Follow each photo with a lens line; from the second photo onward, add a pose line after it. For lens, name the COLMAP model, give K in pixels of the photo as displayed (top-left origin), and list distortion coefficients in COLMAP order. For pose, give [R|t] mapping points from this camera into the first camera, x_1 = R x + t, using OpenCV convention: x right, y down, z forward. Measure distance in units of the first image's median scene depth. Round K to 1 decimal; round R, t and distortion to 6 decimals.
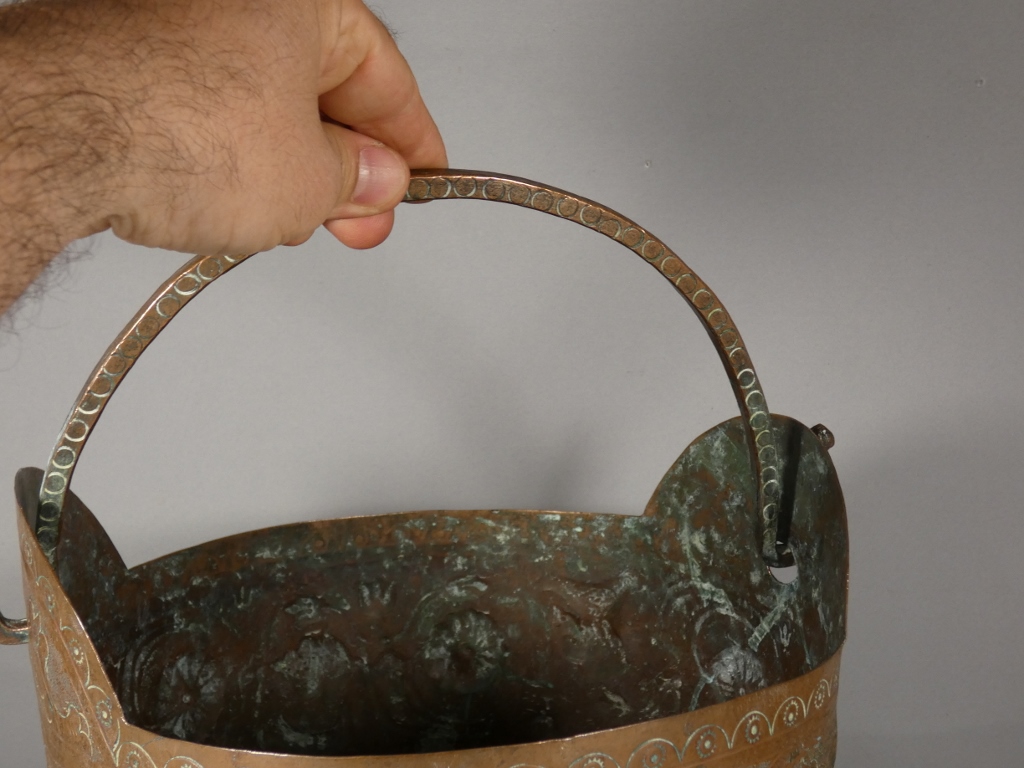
lens RADIAL K [[1317.7, 0, 512.0], [0, 1317.7, 384.0], [0, 0, 1]] dist [-0.009763, -0.035203]
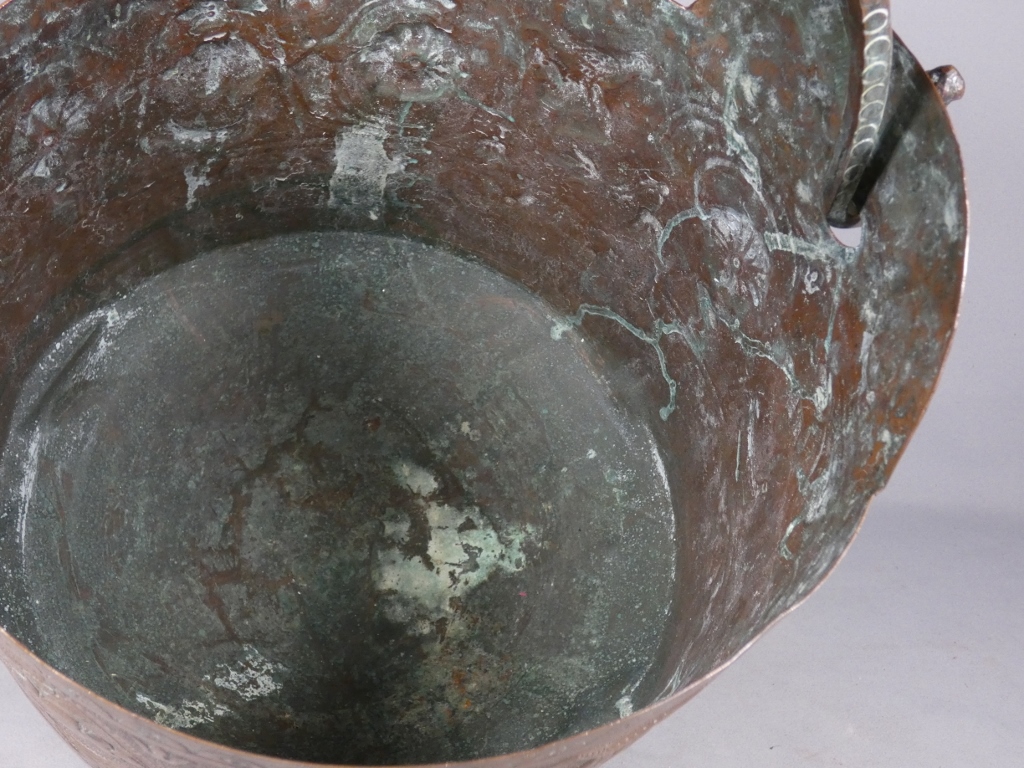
lens RADIAL K [[1317.7, 0, 512.0], [0, 1317.7, 384.0], [0, 0, 1]] dist [-0.009763, -0.035203]
pose [[0.978276, 0.128843, 0.162407, -0.082575], [-0.207195, 0.581829, 0.786476, -0.319553], [0.006839, -0.803041, 0.595885, 0.400435]]
